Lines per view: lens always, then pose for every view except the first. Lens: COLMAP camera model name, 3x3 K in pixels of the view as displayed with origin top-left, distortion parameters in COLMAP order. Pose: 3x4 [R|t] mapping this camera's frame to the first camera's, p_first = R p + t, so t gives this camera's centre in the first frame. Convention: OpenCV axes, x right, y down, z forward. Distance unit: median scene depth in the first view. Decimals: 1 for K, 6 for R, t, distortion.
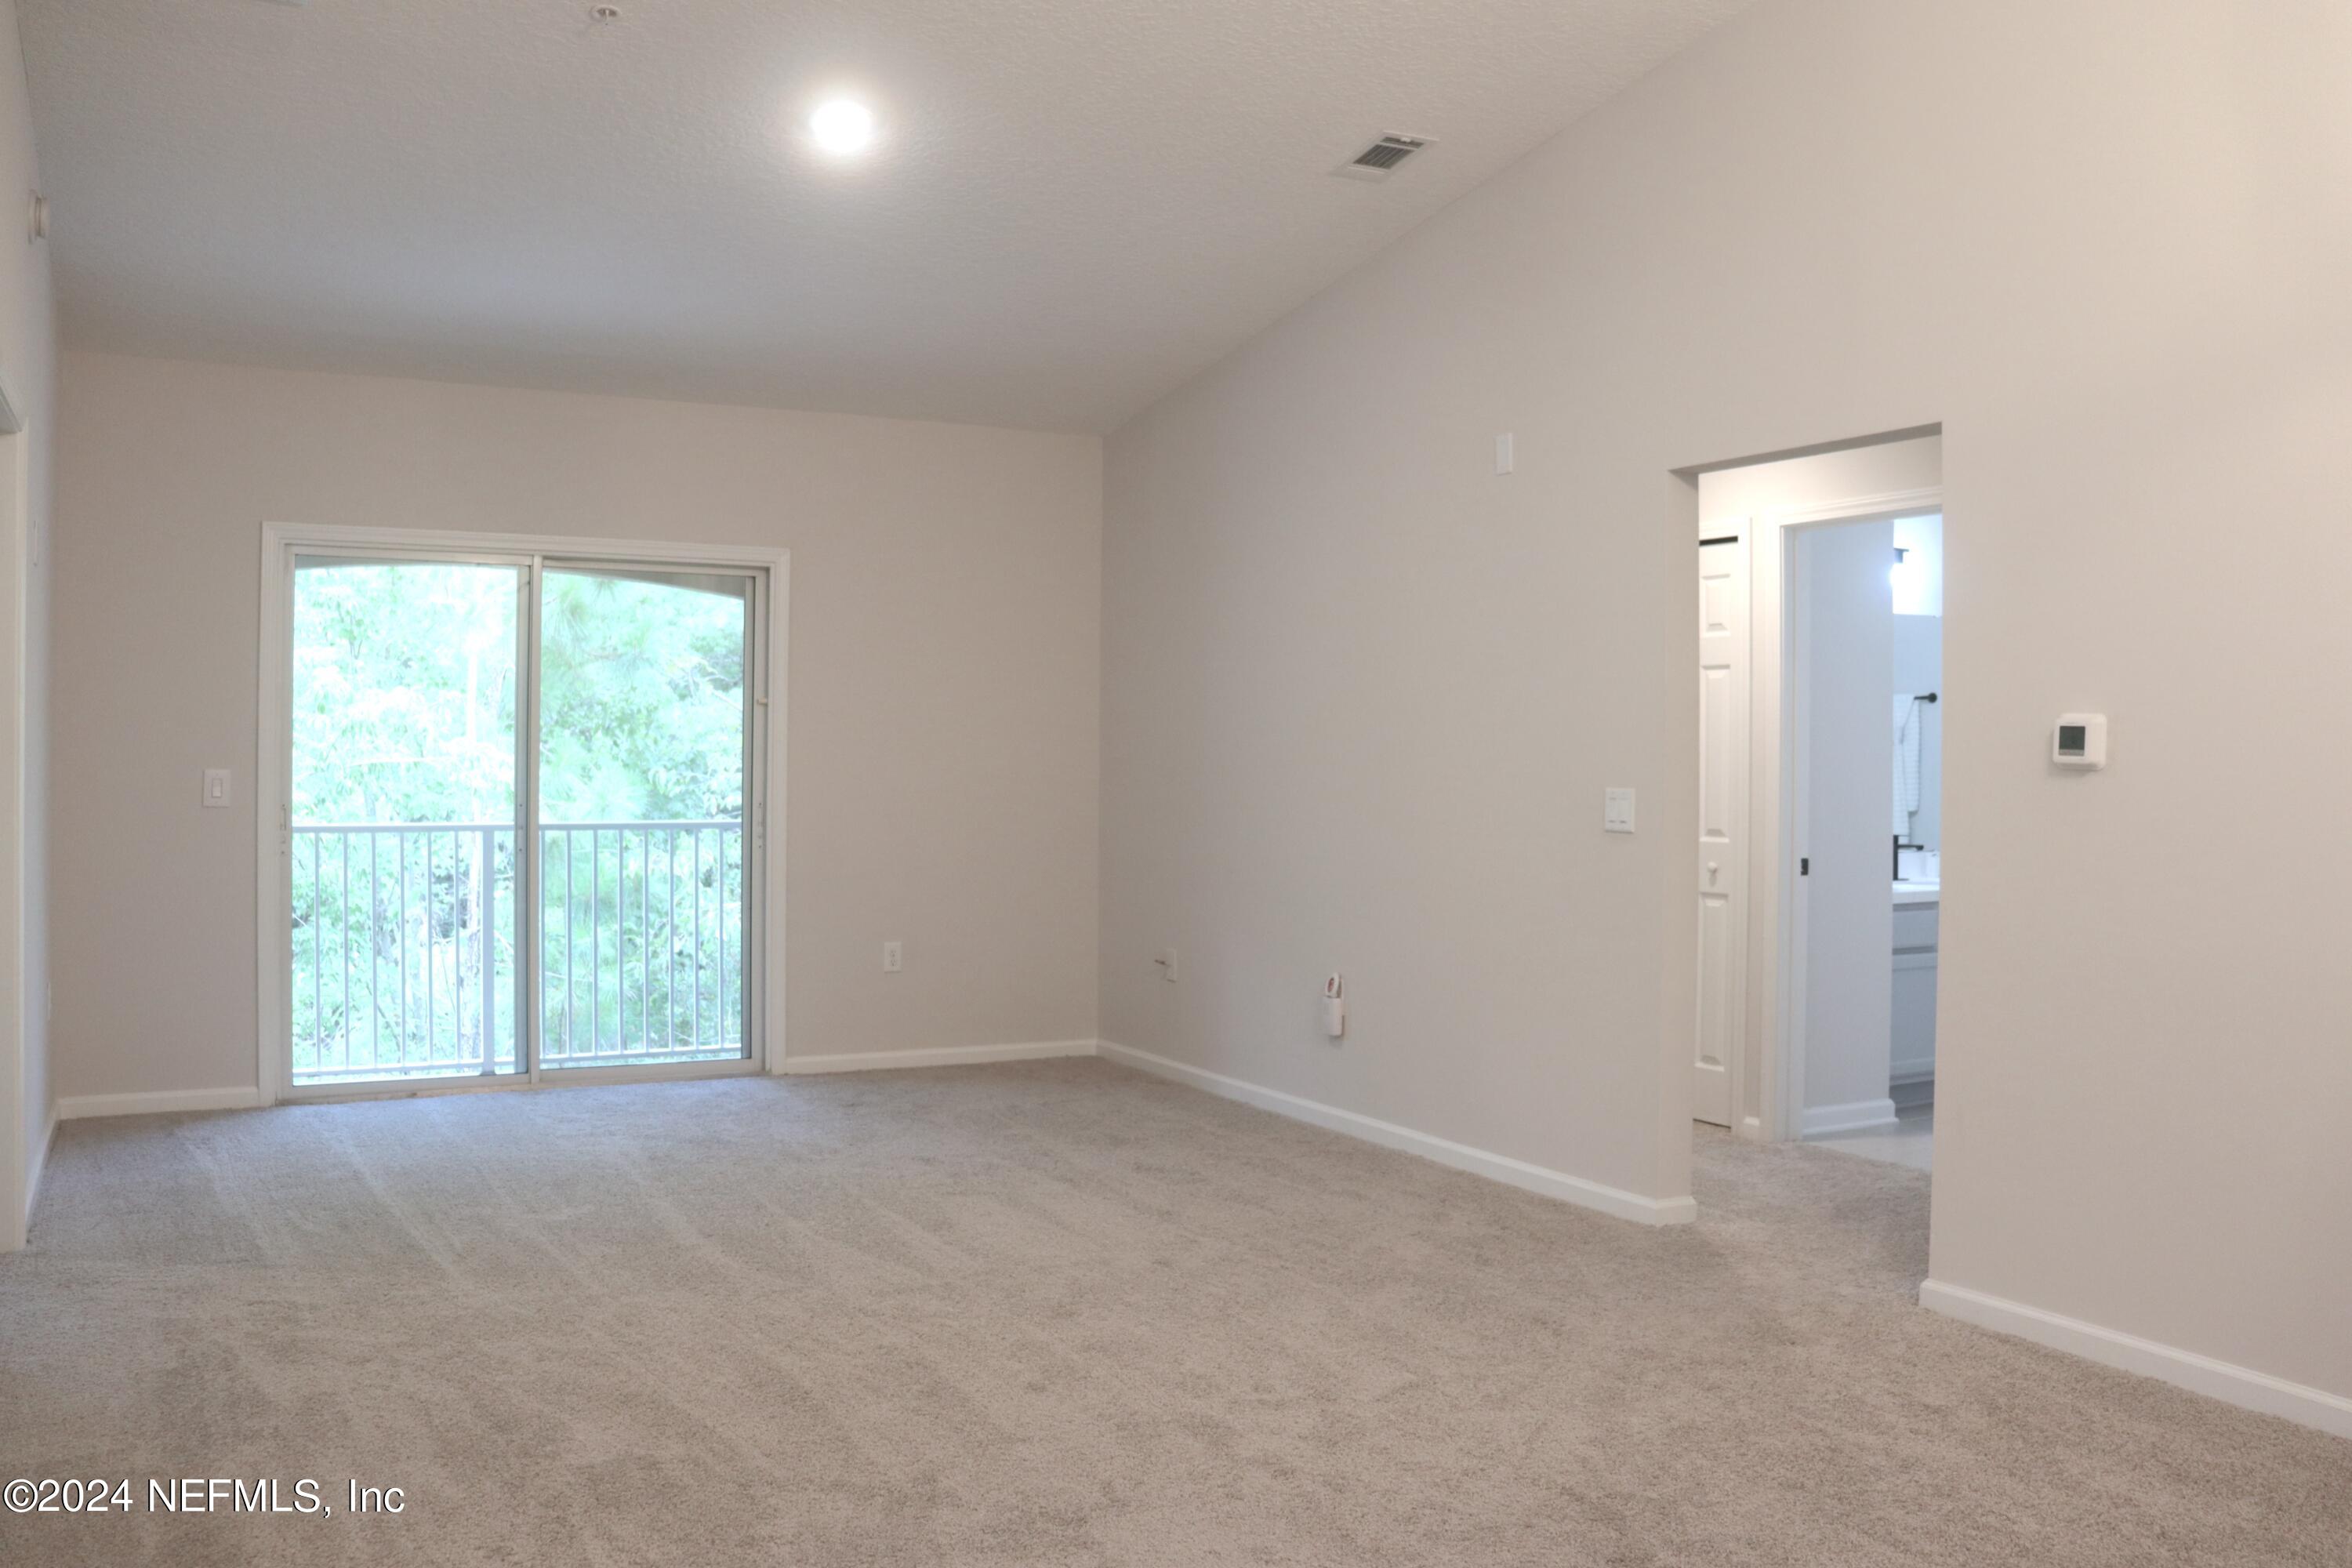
lens RADIAL K [[1945.2, 0, 1191.6], [0, 1945.2, 763.1], [0, 0, 1]] dist [-0.178317, 0.166275]
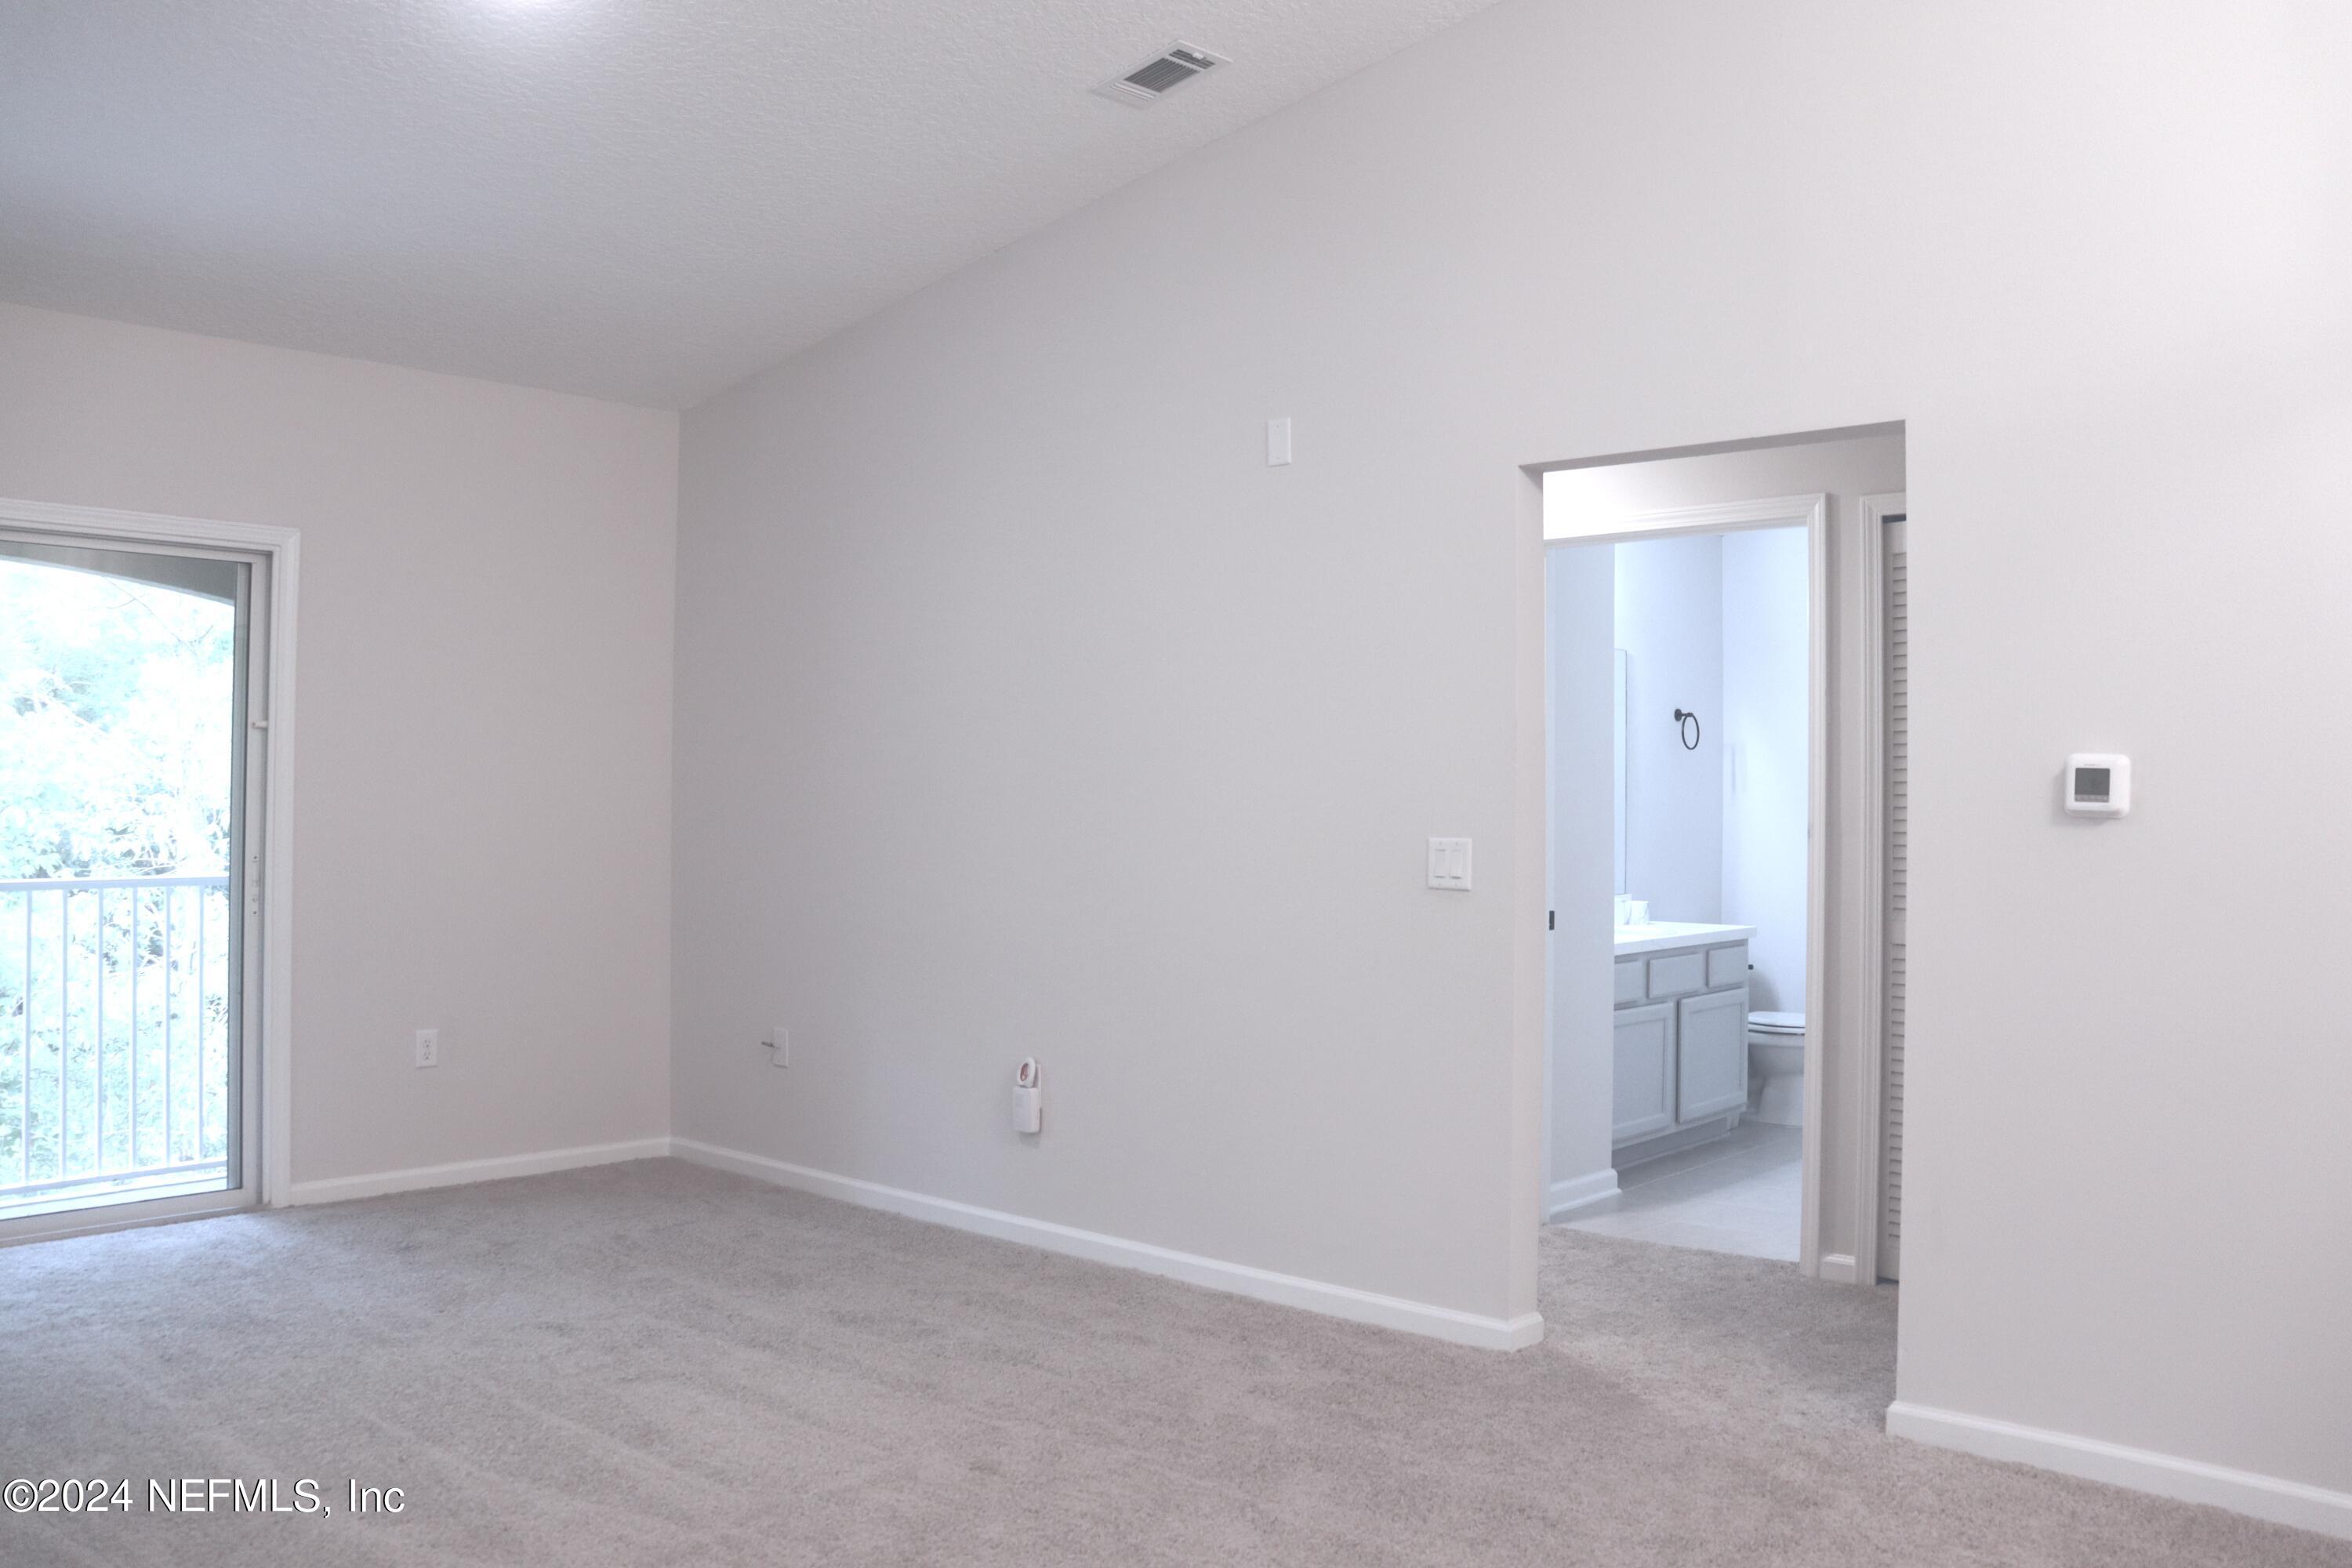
lens RADIAL K [[1945.2, 0, 1191.6], [0, 1945.2, 763.1], [0, 0, 1]] dist [-0.178317, 0.166275]
pose [[0.943666, 0.005281, 0.330857, -0.142033], [0.000254, 0.999861, -0.016683, -0.004775], [-0.330899, 0.015827, 0.943533, 0.196736]]
